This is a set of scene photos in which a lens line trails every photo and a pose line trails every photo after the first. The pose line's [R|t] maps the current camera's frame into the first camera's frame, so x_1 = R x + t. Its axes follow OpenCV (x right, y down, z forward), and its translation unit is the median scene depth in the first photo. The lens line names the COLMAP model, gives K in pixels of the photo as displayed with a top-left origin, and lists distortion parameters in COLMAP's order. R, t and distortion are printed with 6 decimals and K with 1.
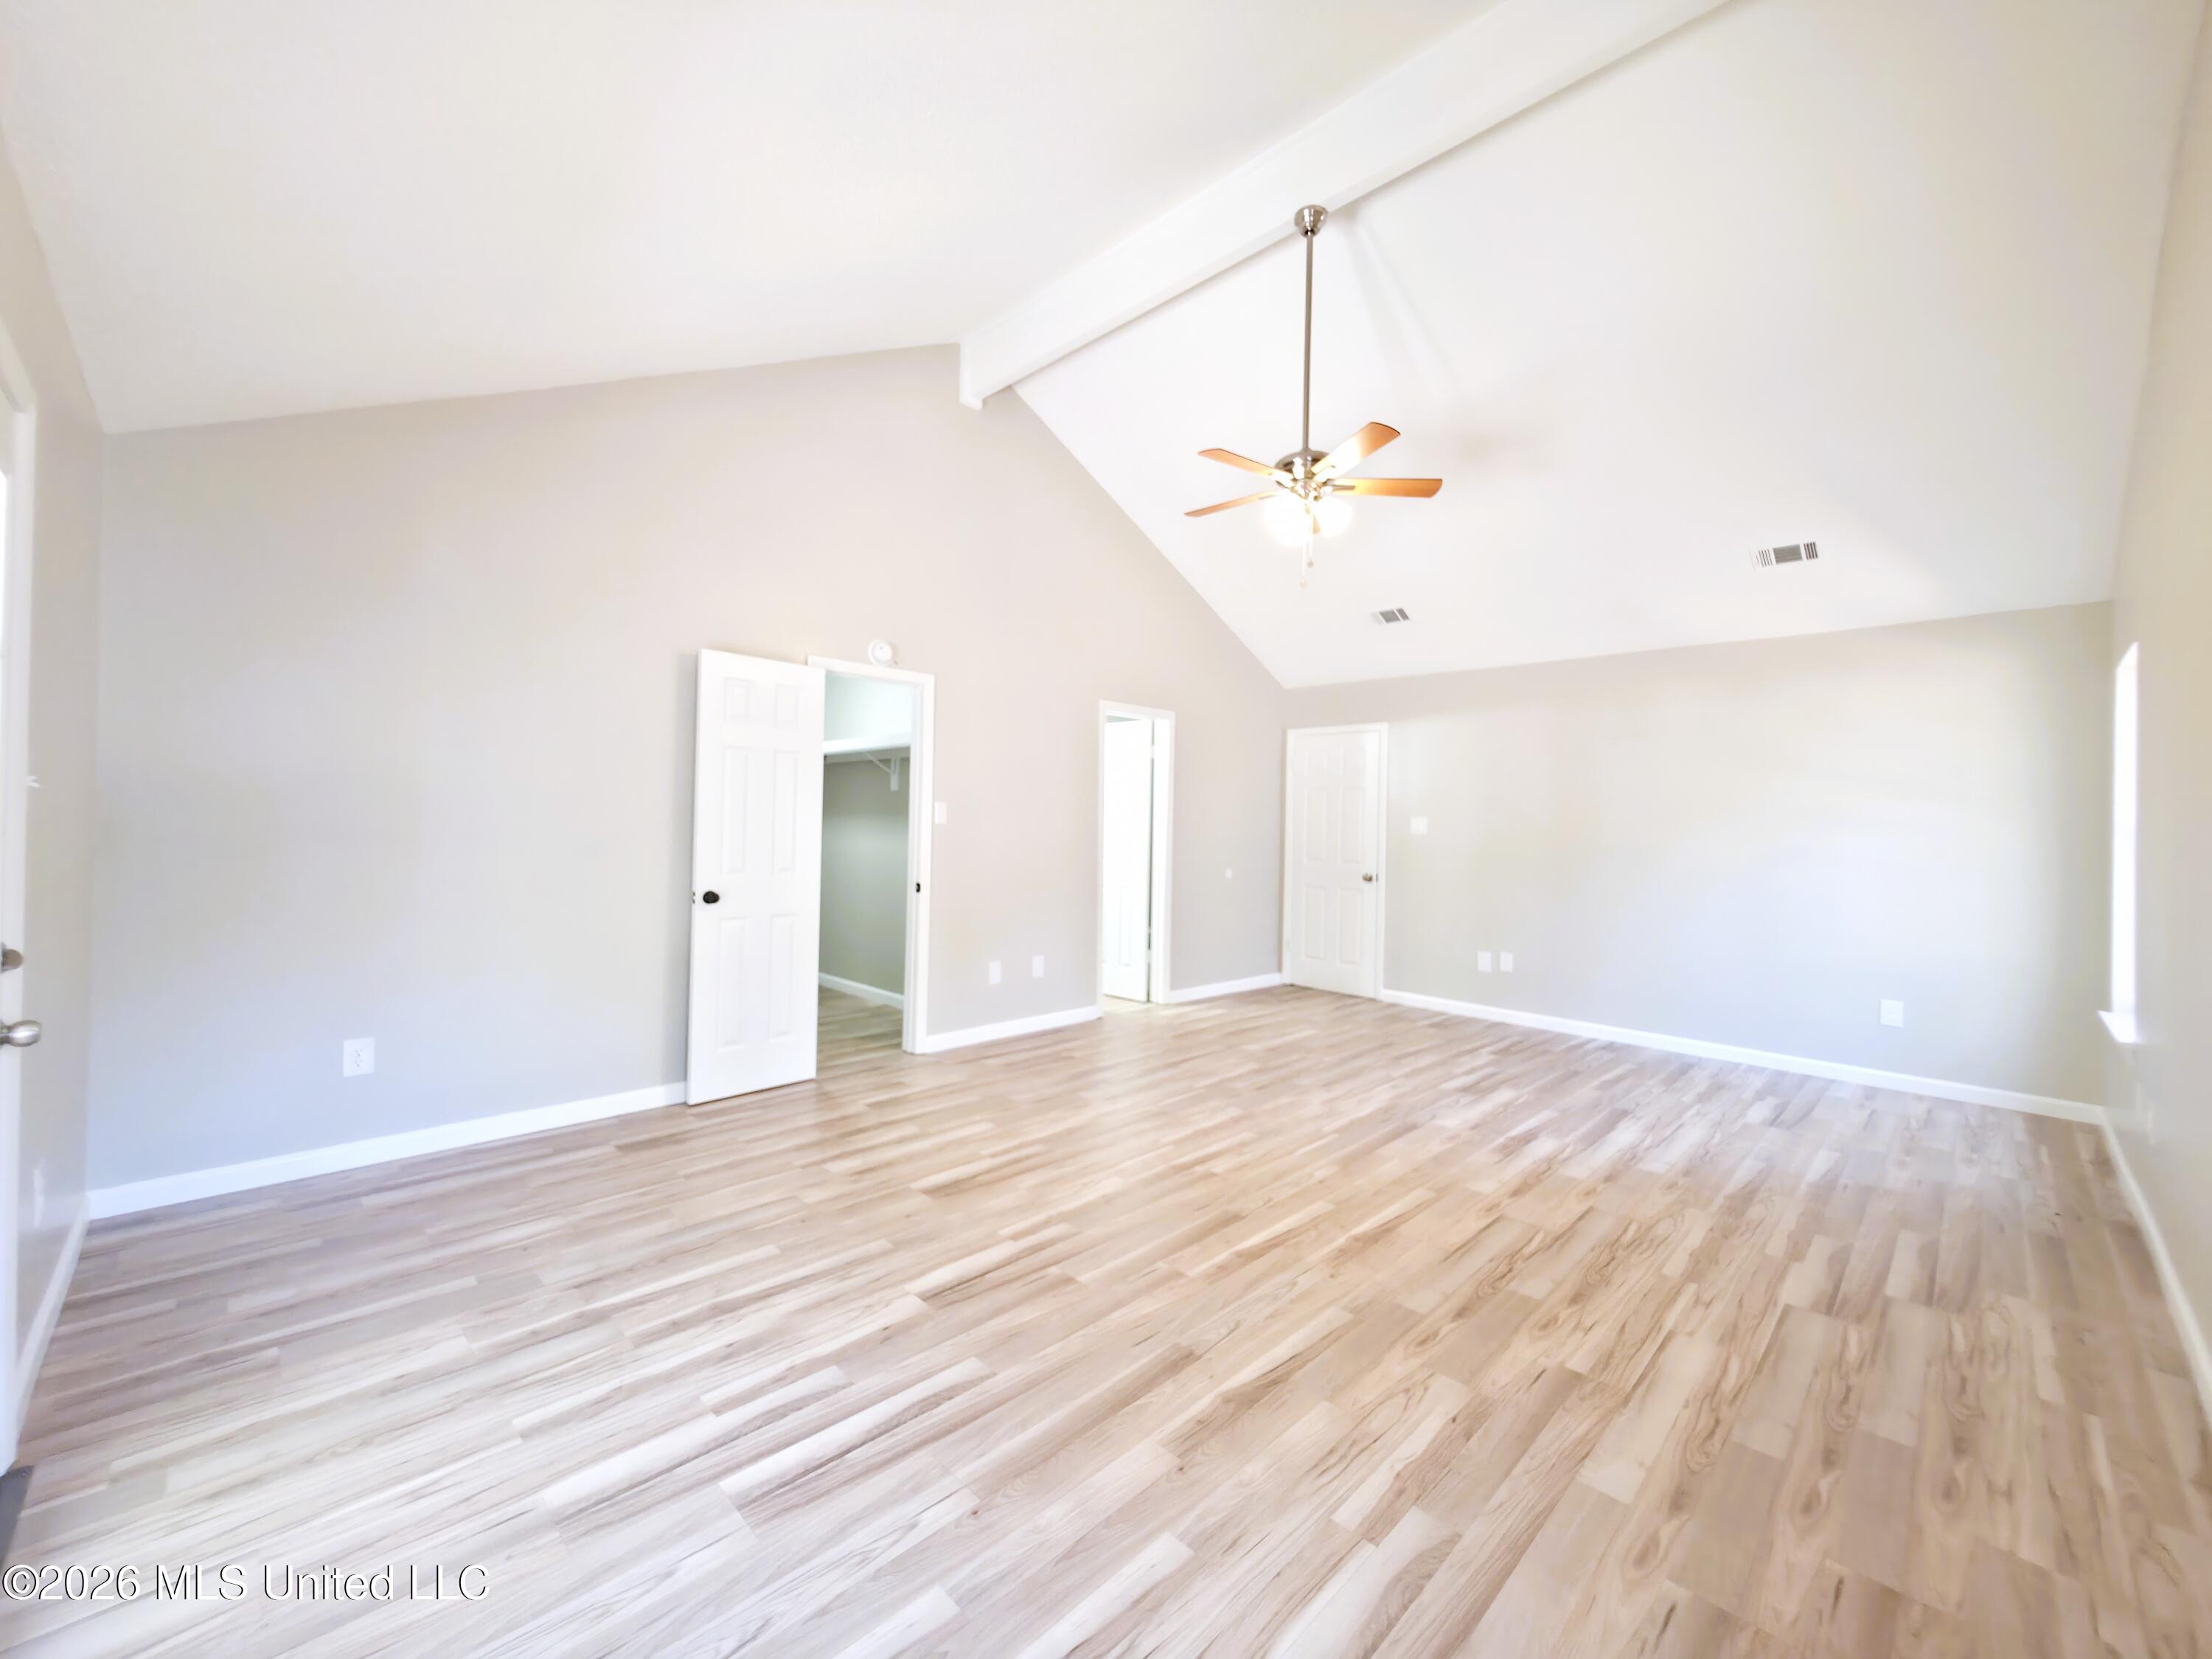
lens RADIAL K [[891.4, 0, 1110.8], [0, 891.4, 817.4], [0, 0, 1]] dist [0.000784, -0.000477]
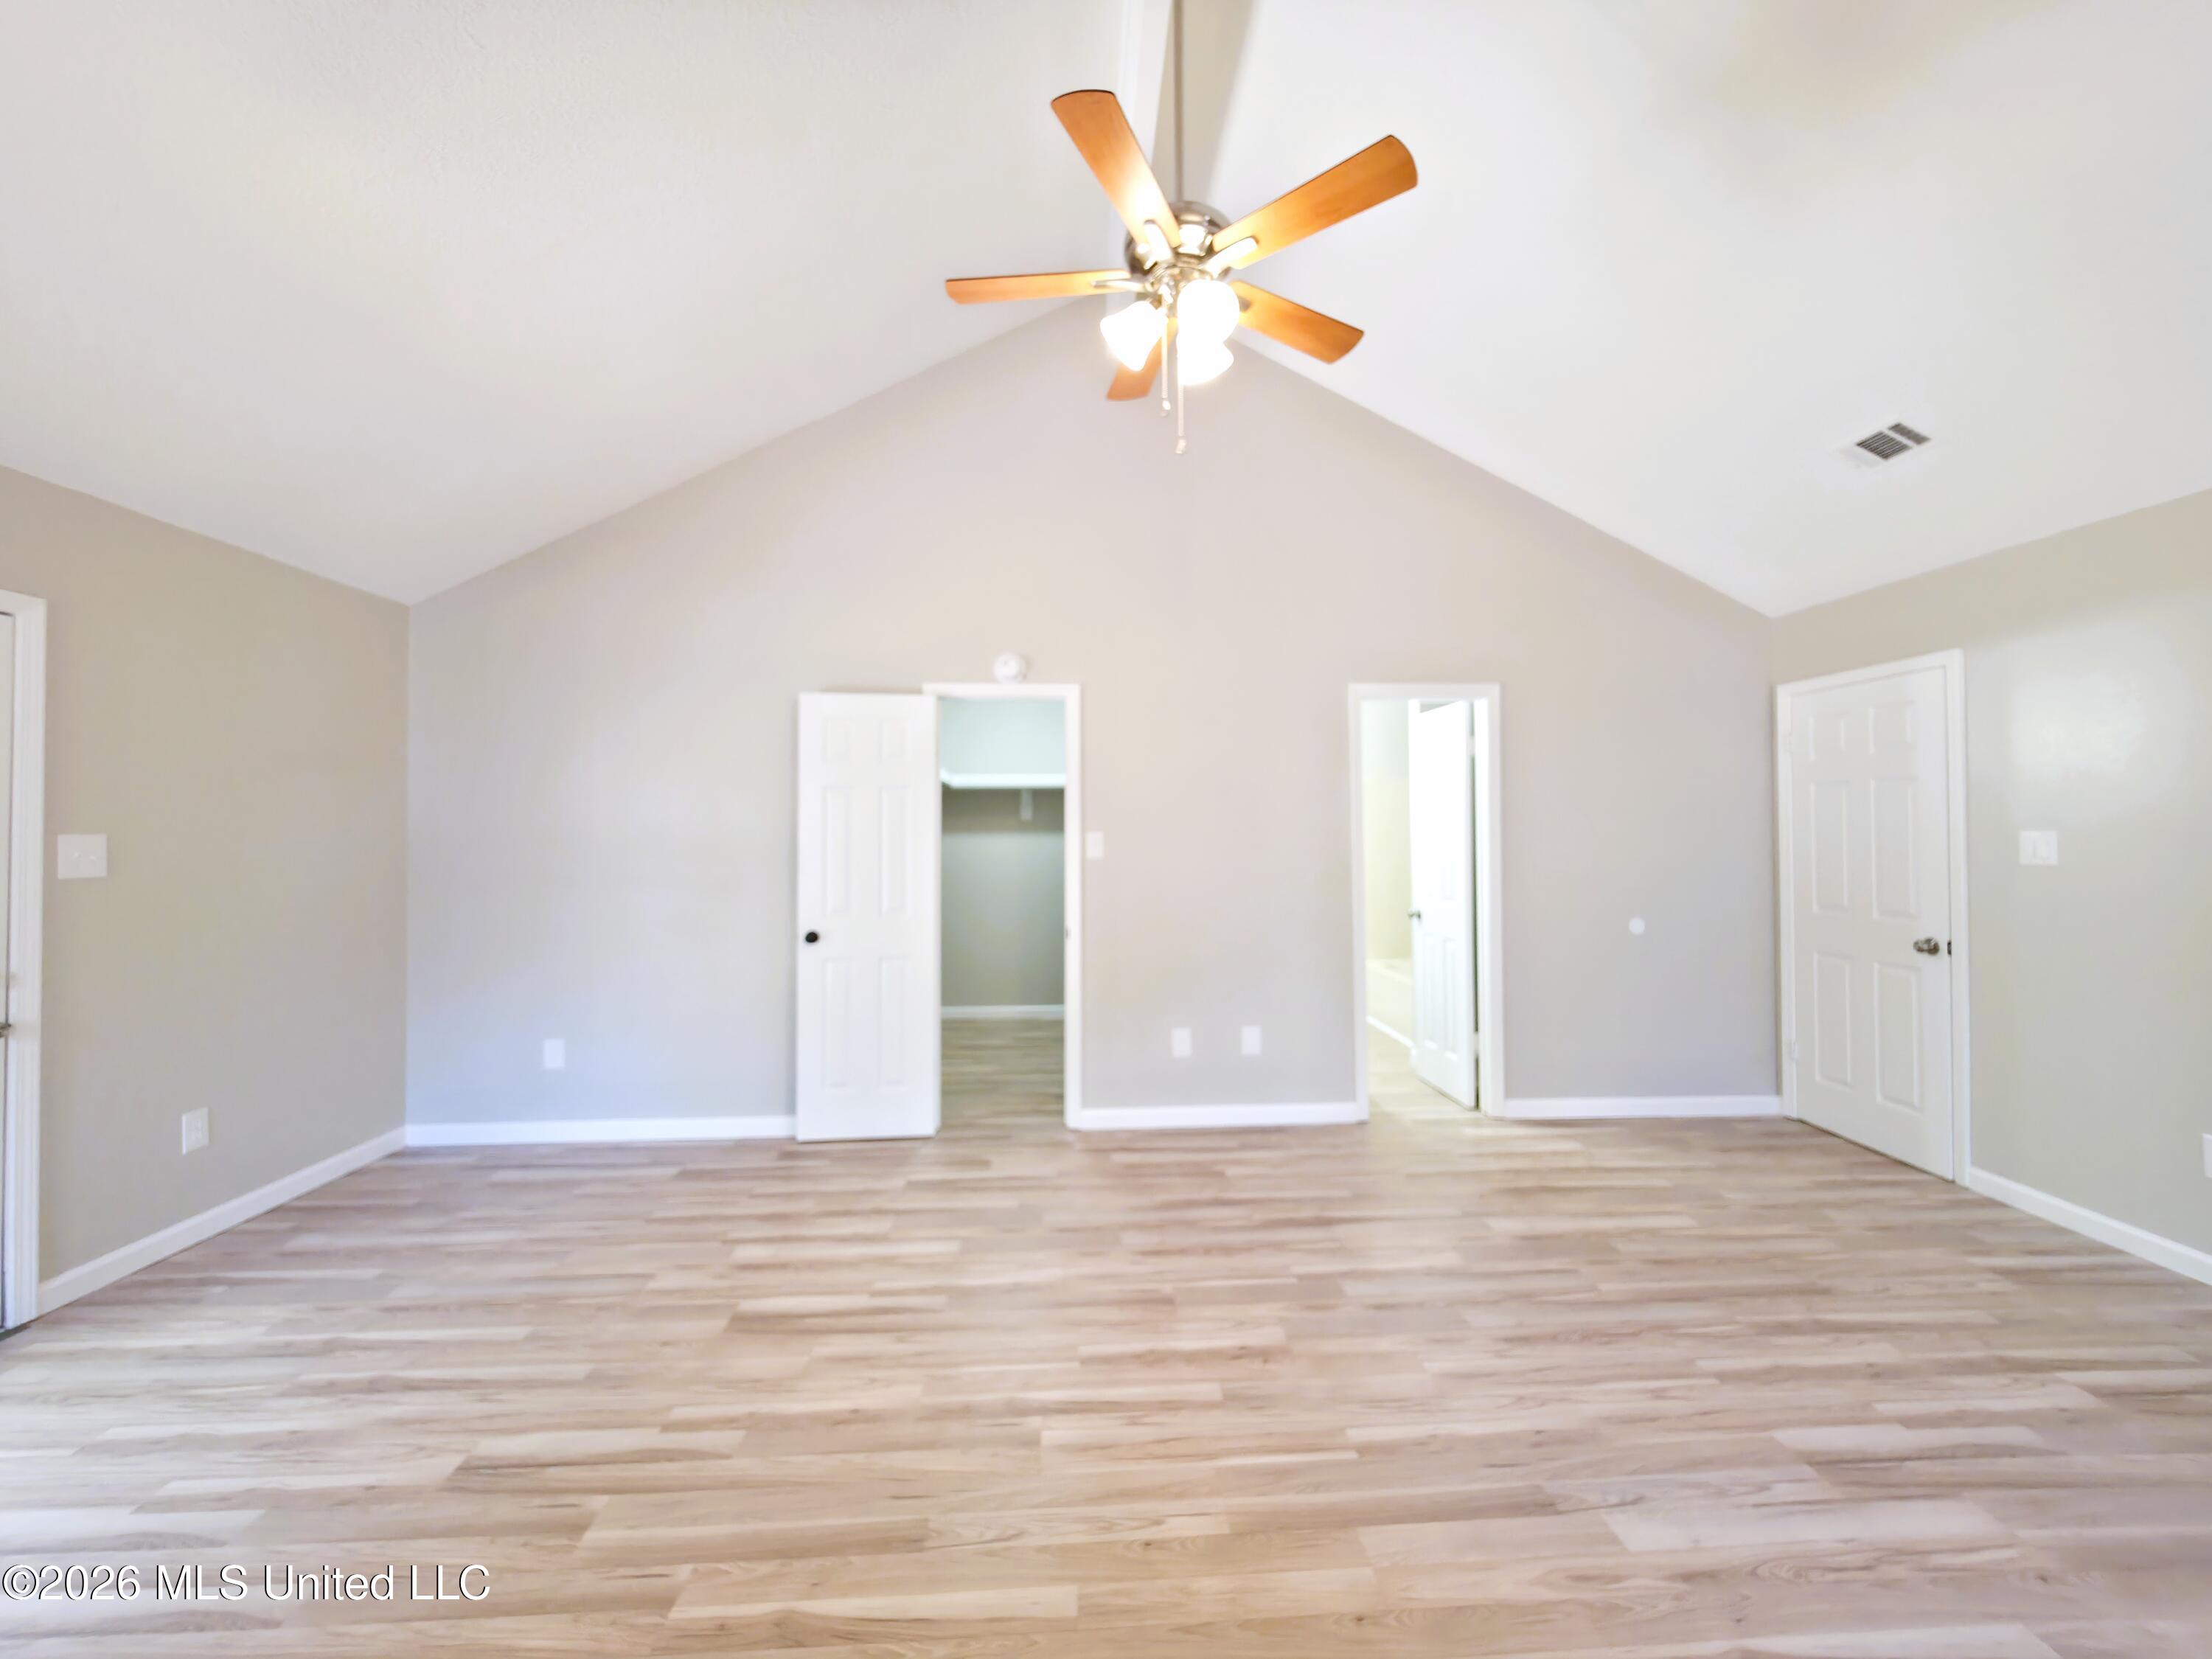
lens RADIAL K [[891.4, 0, 1110.8], [0, 891.4, 817.4], [0, 0, 1]] dist [0.000784, -0.000477]
pose [[0.741579, -0.035718, -0.669914, 0.510595], [0.024374, 0.999357, -0.026302, -0.011656], [0.670423, 0.003177, 0.741973, 0.505882]]
